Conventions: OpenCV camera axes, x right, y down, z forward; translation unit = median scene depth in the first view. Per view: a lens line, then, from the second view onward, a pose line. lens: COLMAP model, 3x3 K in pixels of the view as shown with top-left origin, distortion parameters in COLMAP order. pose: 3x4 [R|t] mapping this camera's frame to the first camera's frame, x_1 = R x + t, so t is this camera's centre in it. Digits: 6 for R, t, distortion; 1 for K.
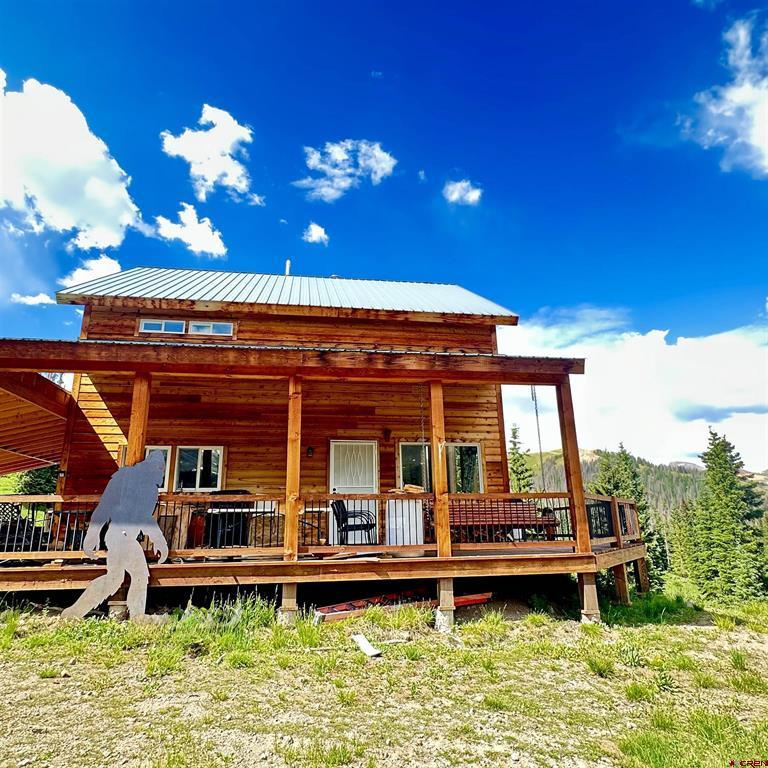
lens RADIAL K [[517.1, 0, 384.0], [0, 517.1, 384.0], [0, 0, 1]] dist [0.002452, -0.001484]
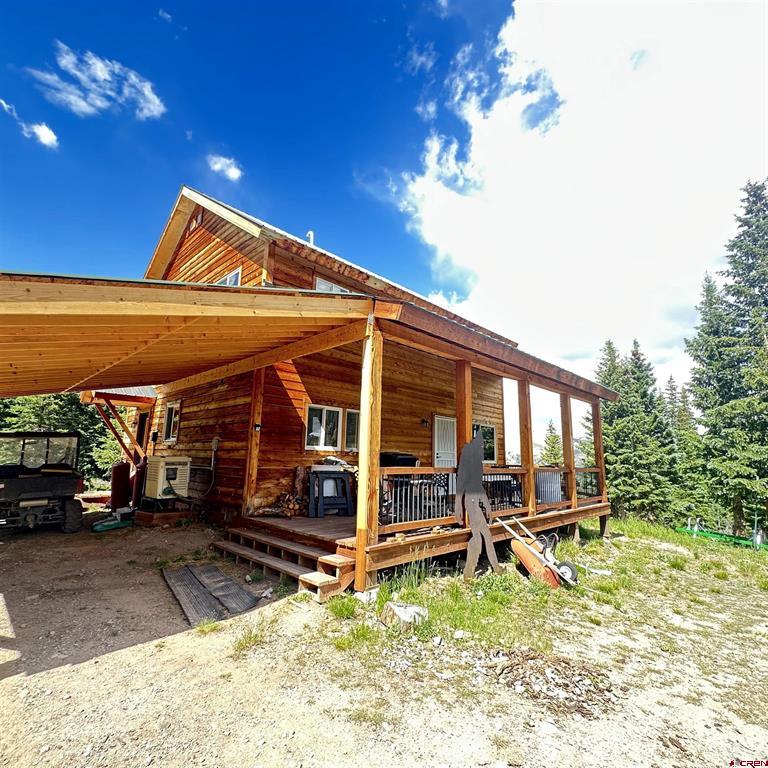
lens RADIAL K [[407.5, 0, 384.0], [0, 407.5, 384.0], [0, 0, 1]] dist [-0.003816, 0.000193]
pose [[0.807246, 0.143639, 0.572470, -0.759154], [-0.197321, 0.979803, 0.032400, 0.024510], [-0.556254, -0.139115, 0.819285, 0.247281]]
